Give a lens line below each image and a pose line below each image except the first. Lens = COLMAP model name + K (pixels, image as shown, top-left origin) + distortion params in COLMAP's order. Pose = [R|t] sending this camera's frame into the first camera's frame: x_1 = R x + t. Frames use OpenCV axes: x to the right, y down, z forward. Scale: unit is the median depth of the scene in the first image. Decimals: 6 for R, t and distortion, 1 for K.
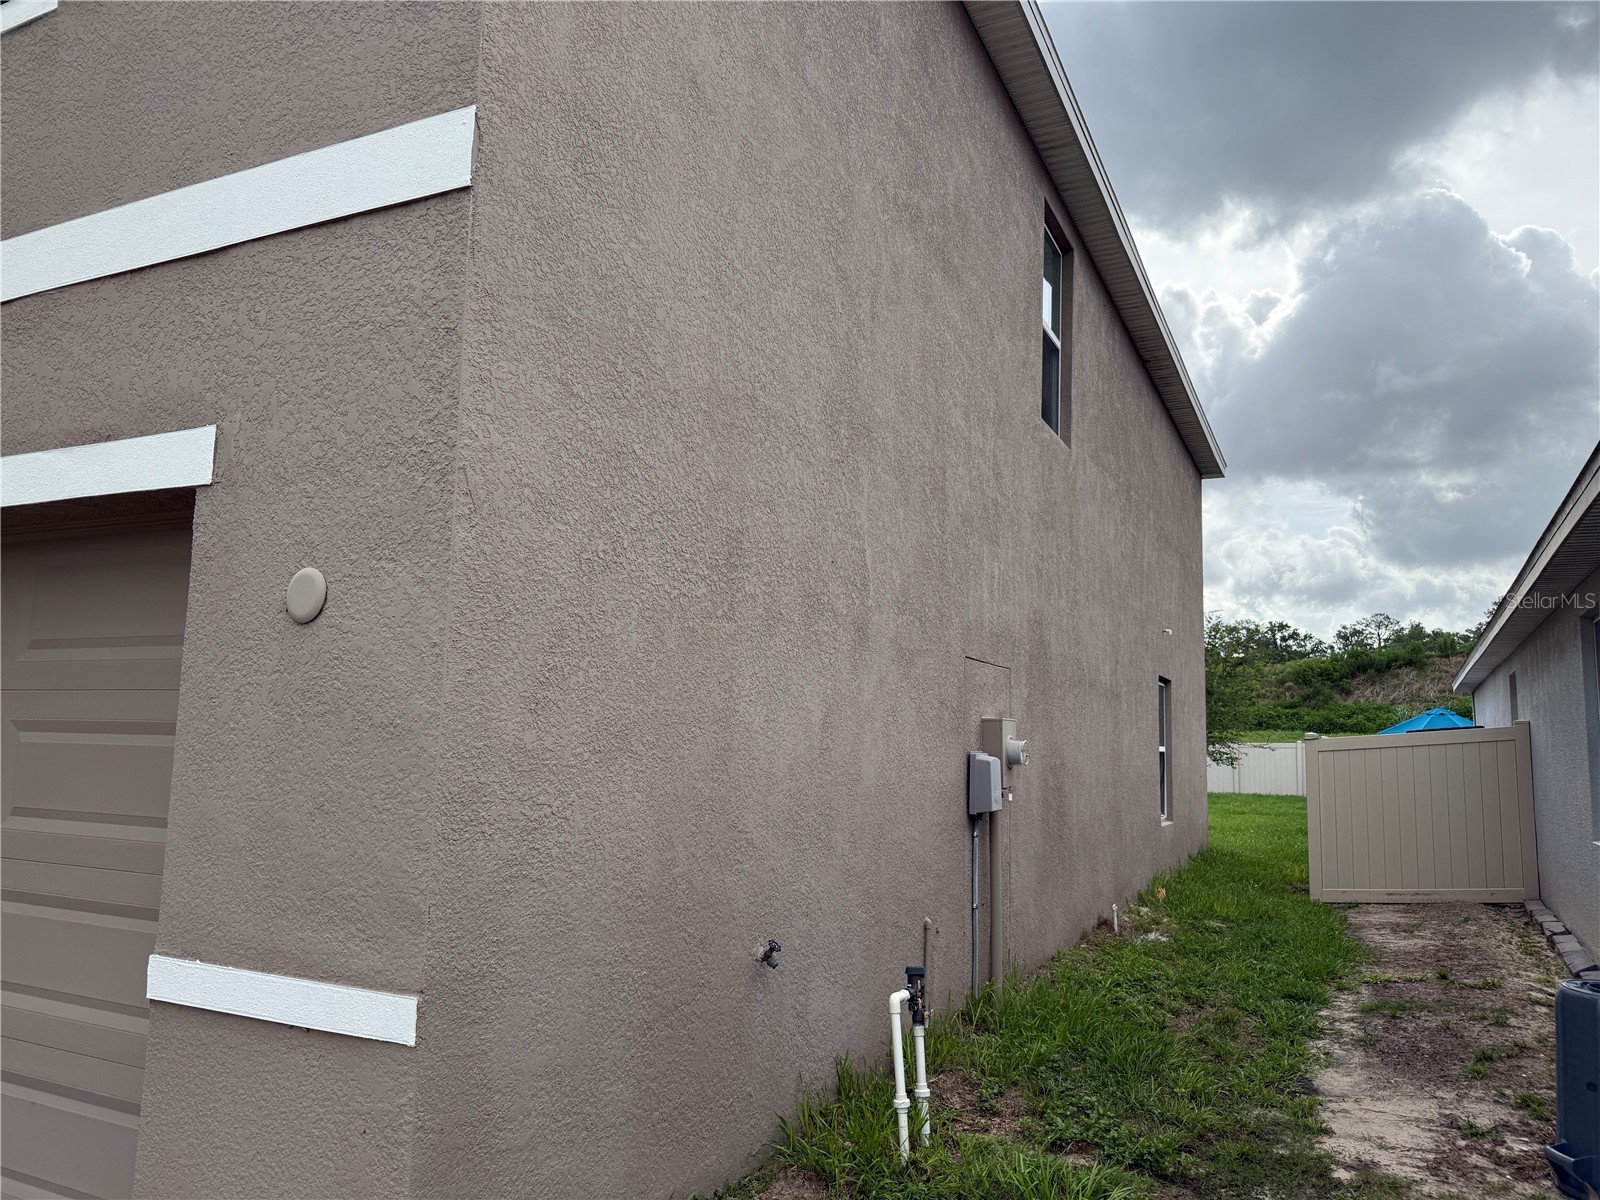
lens RADIAL K [[1129.6, 0, 800.0], [0, 1129.6, 600.0], [0, 0, 1]] dist [-0.004403, -0.006976]
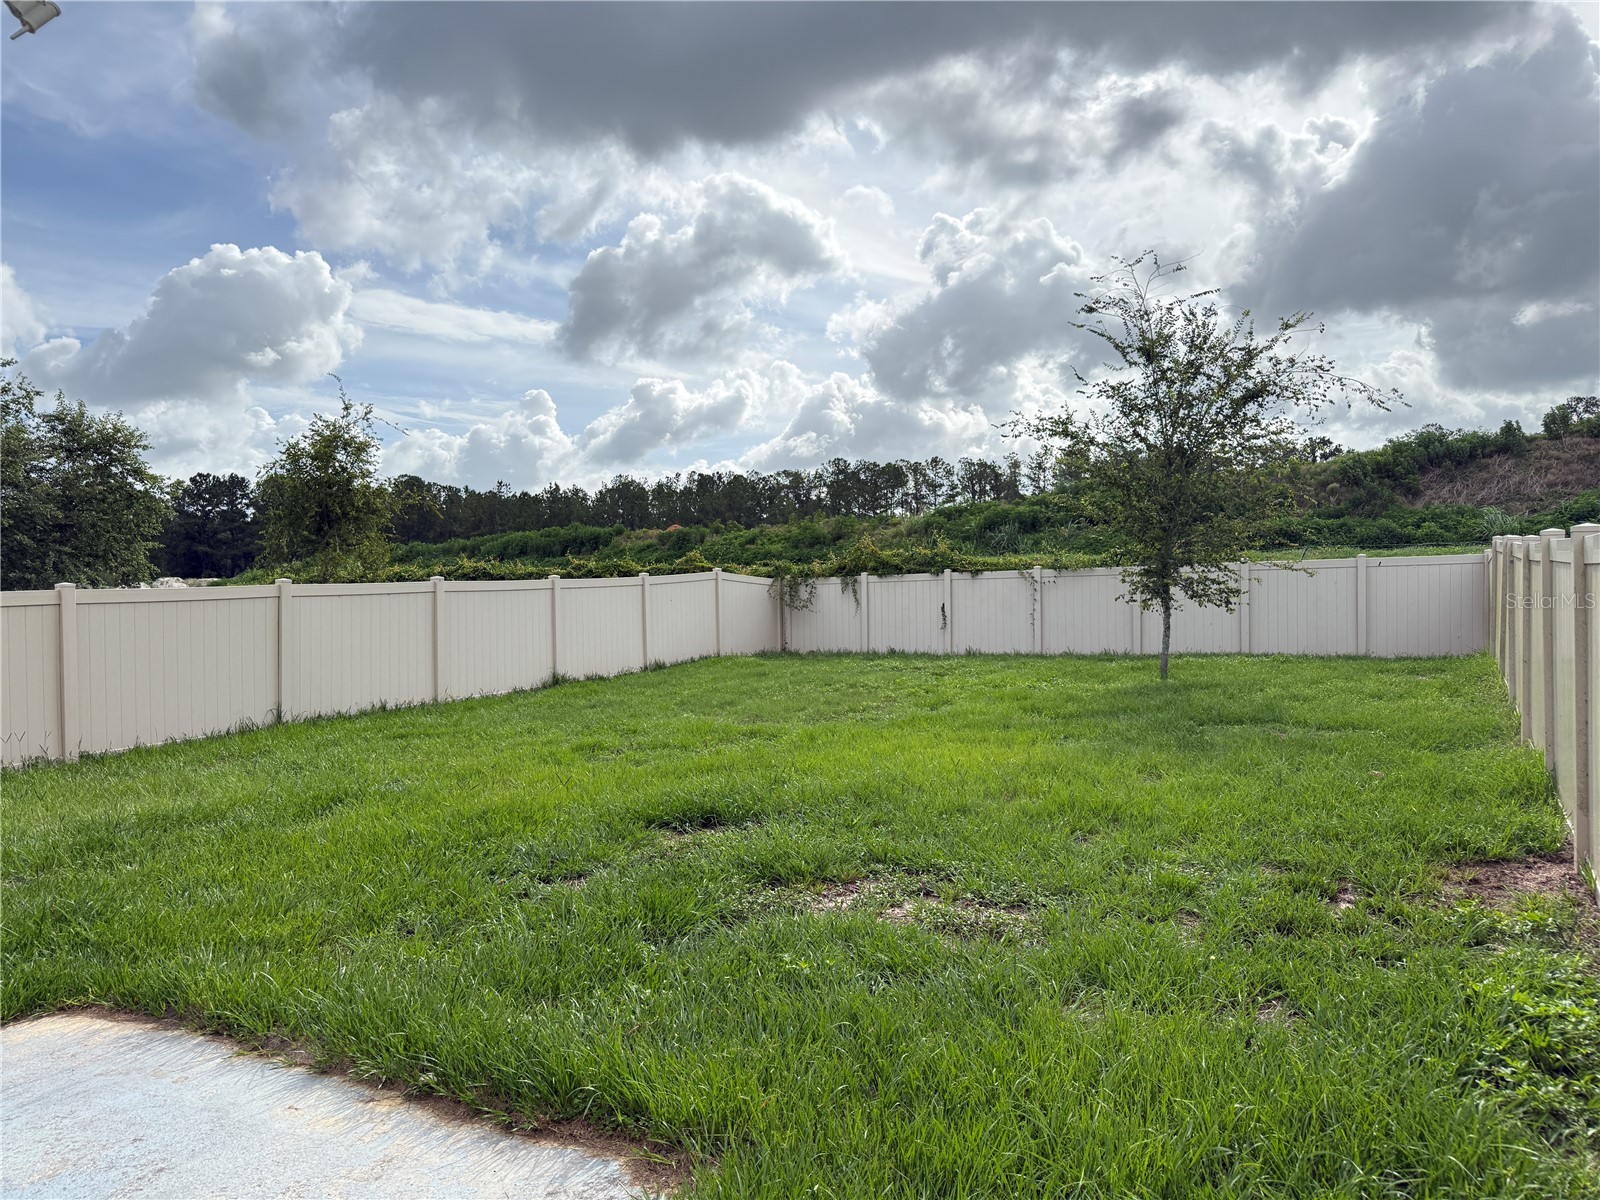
lens RADIAL K [[1129.6, 0, 800.0], [0, 1129.6, 600.0], [0, 0, 1]] dist [-0.004403, -0.006976]
pose [[0.998882, -0.035845, -0.030820, 0.109988], [0.039709, 0.989967, 0.135604, 0.036238], [0.025650, -0.136676, 0.990284, 0.263226]]
